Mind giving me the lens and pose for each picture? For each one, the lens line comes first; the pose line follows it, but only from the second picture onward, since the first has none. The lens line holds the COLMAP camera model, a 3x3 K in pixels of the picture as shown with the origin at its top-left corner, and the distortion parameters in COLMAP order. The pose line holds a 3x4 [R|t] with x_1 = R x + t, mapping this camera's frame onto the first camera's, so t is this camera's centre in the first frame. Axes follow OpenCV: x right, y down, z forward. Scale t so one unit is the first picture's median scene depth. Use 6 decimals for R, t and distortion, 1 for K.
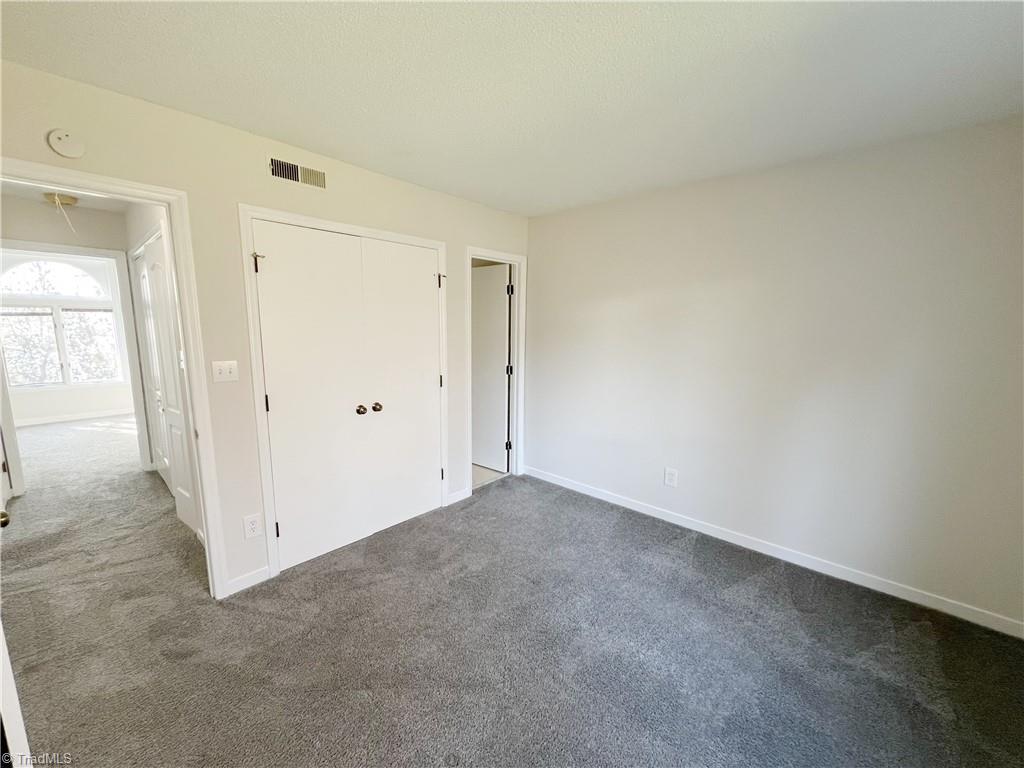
lens RADIAL K [[411.0, 0, 513.4], [0, 411.0, 386.1], [0, 0, 1]] dist [0.001528, 0.000466]
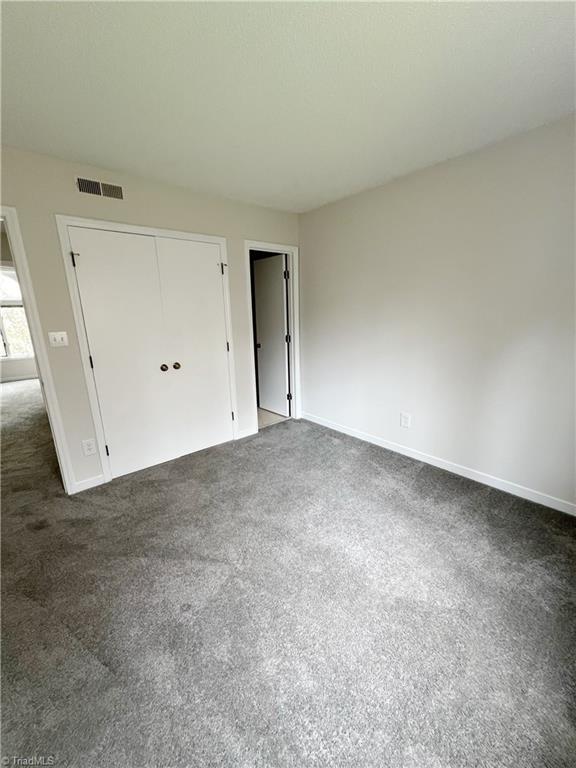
lens RADIAL K [[308.3, 0, 287.4], [0, 308.3, 384.7], [0, 0, 1]] dist [0.001528, 0.000466]
pose [[0.989981, -0.004173, -0.141137, 0.183894], [0.016302, 0.996257, 0.084892, 0.034079], [0.140254, -0.086343, 0.986344, 0.038041]]
